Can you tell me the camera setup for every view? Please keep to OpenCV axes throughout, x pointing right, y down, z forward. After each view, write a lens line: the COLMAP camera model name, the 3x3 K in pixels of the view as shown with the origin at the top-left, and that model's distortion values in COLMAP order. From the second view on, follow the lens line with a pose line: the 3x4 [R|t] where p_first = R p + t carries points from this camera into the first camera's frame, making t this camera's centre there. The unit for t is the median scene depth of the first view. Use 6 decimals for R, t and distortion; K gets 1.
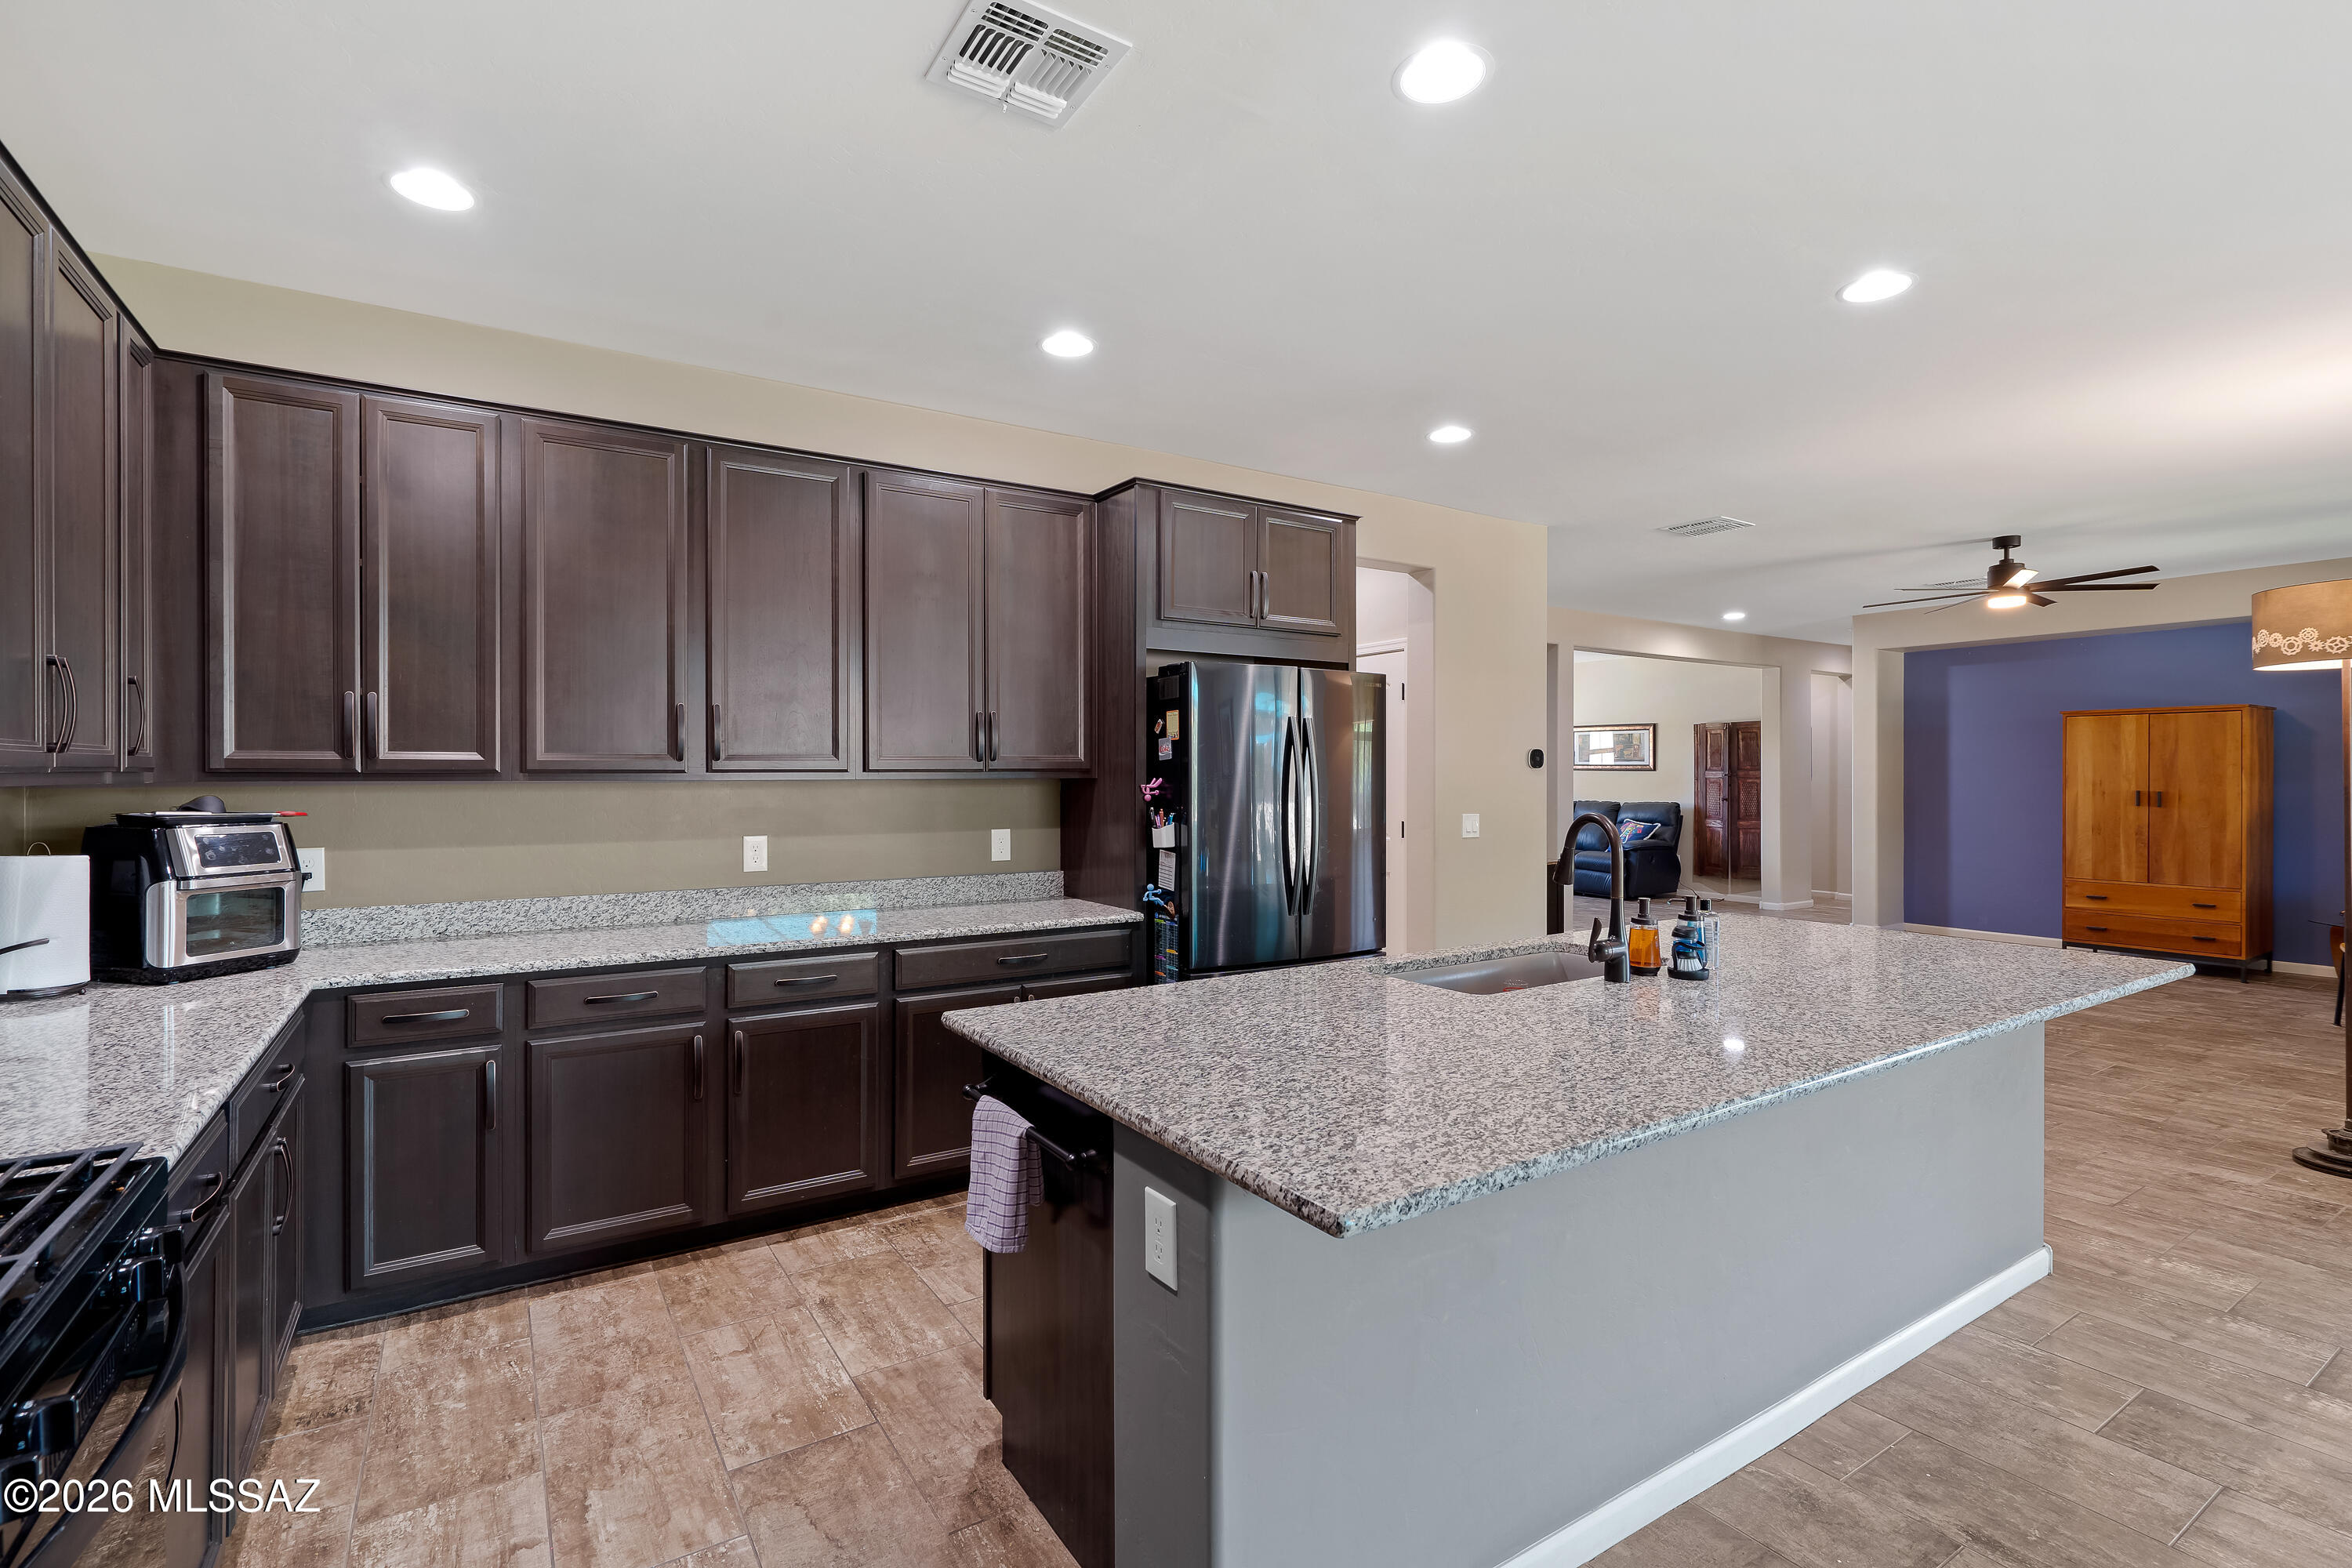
lens RADIAL K [[1101.3, 0, 1174.3], [0, 1101.3, 780.8], [0, 0, 1]] dist [-0.000653, 0.000551]
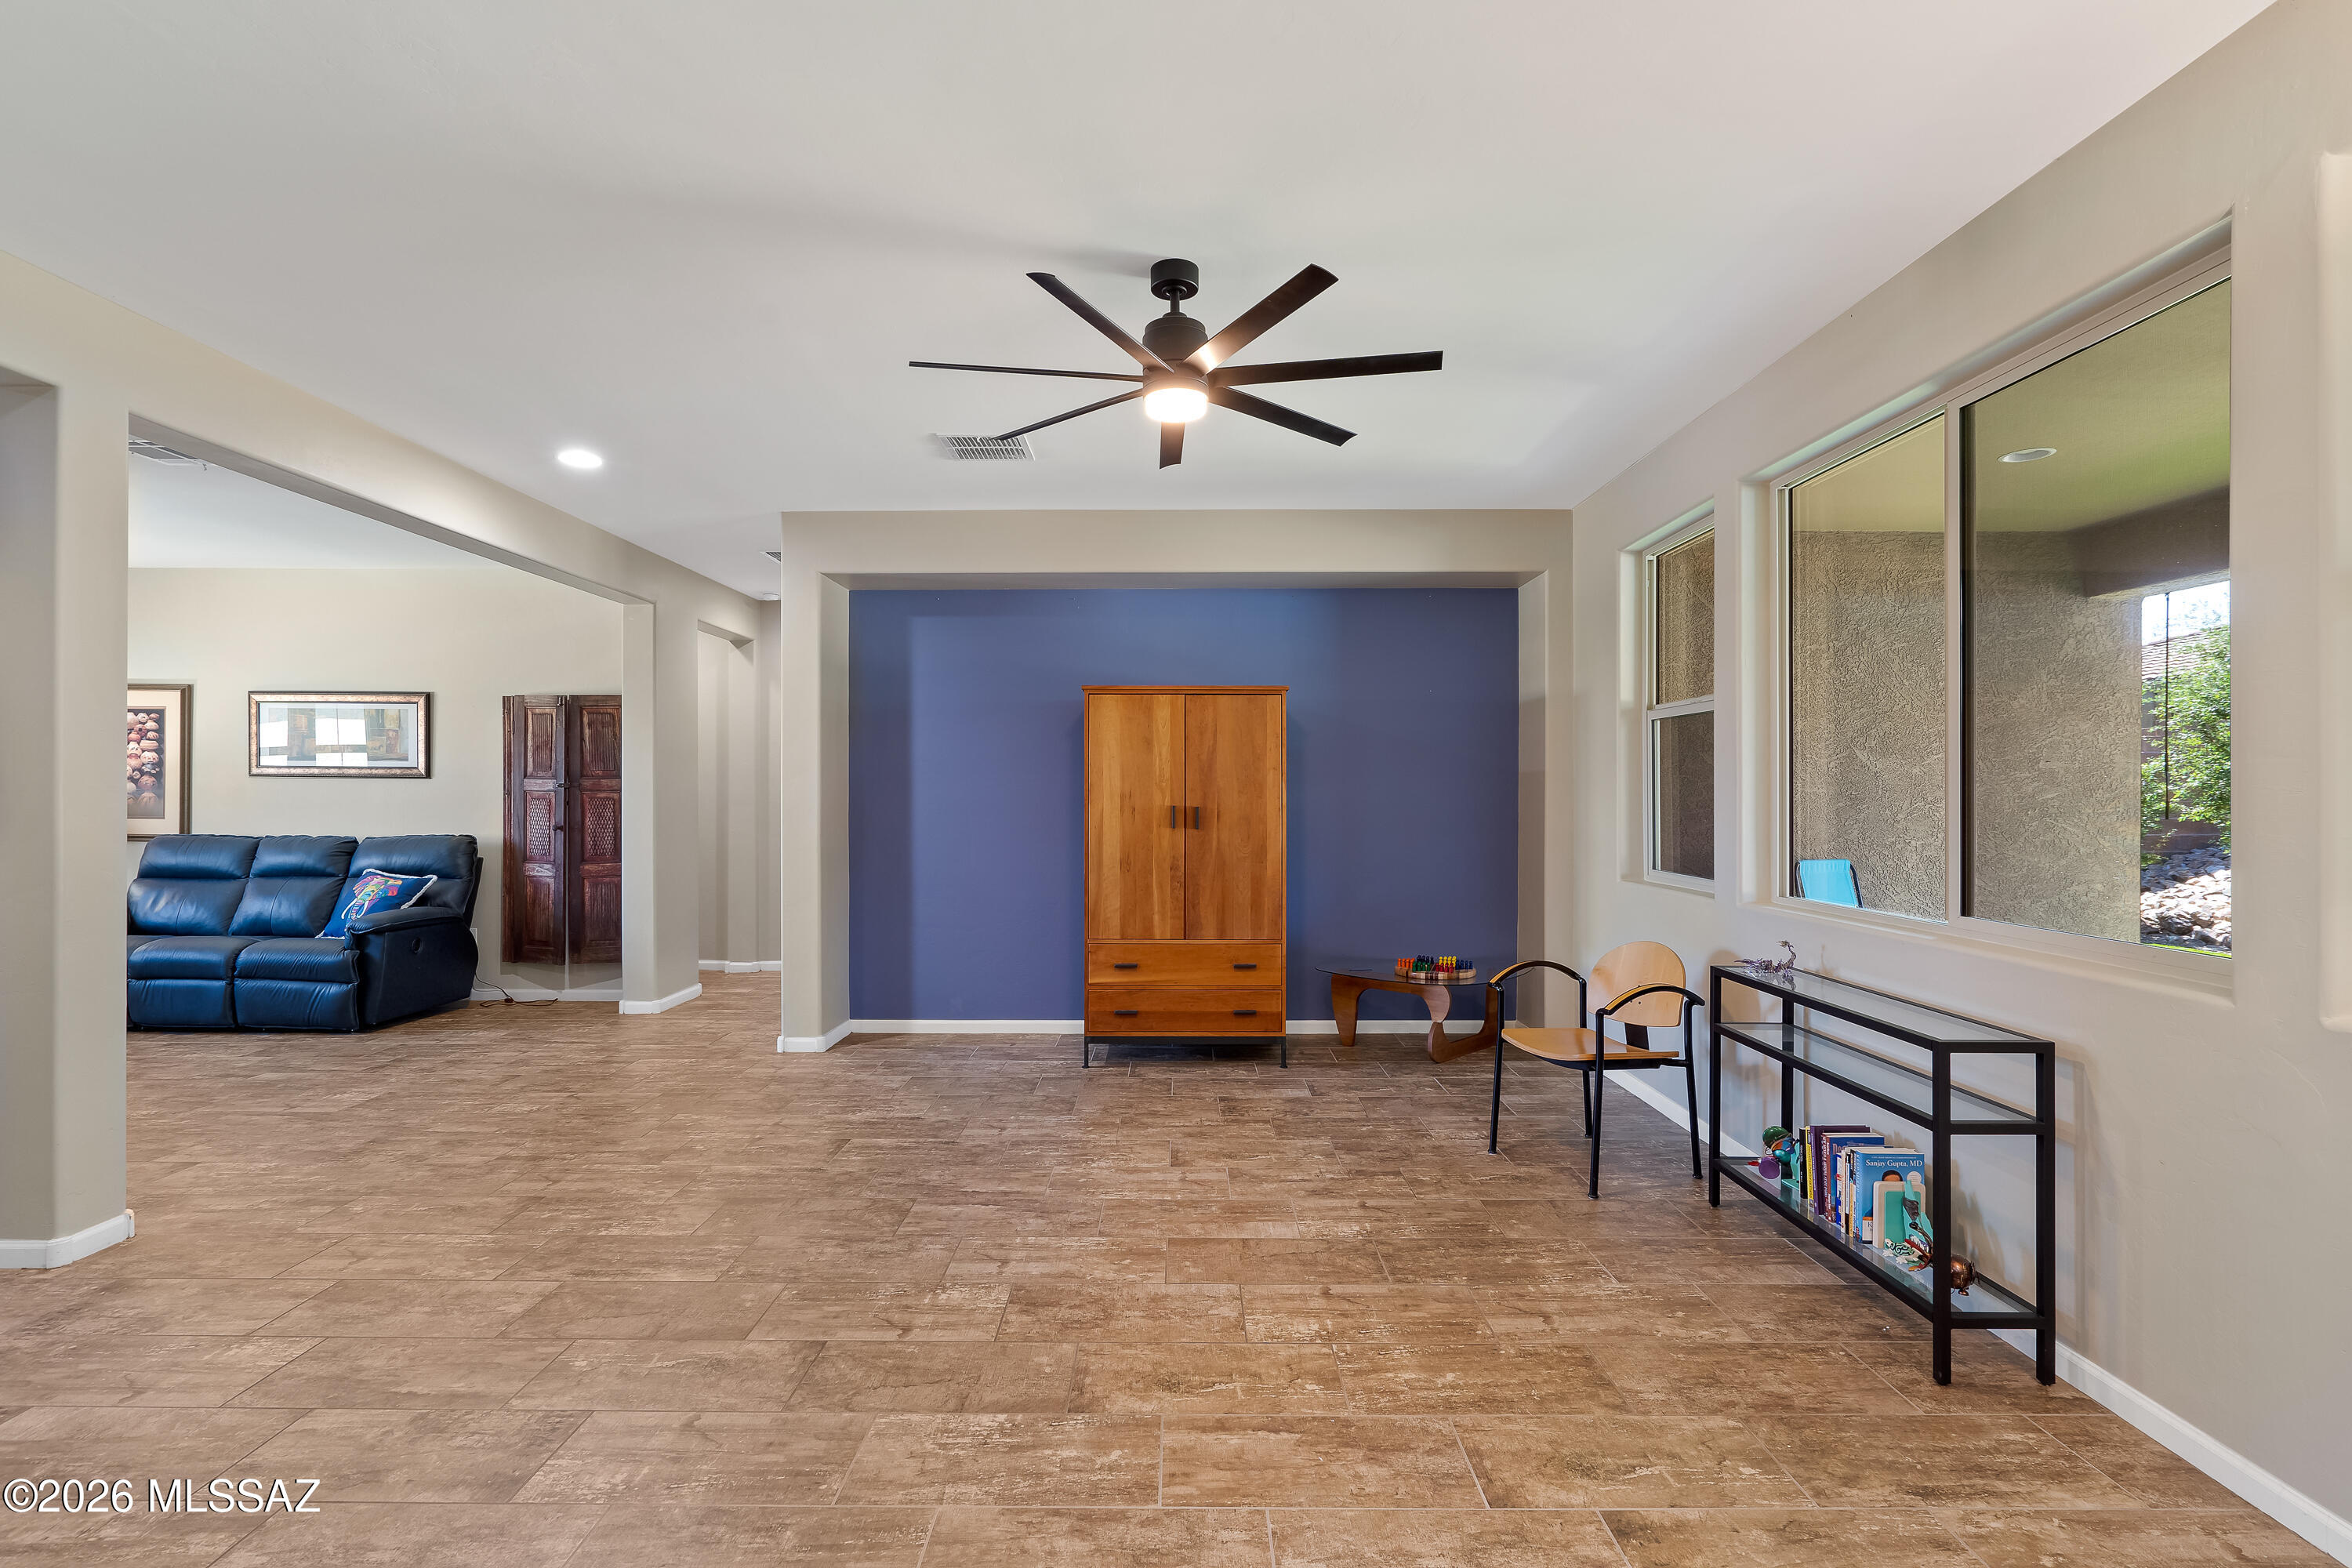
lens RADIAL K [[1101.3, 0, 1174.3], [0, 1101.3, 780.8], [0, 0, 1]] dist [-0.000653, 0.000551]
pose [[0.564548, 0.001438, 0.825399, 0.205306], [0.007209, 0.999952, -0.006673, -0.001483], [-0.825369, 0.009718, 0.564510, 0.406691]]
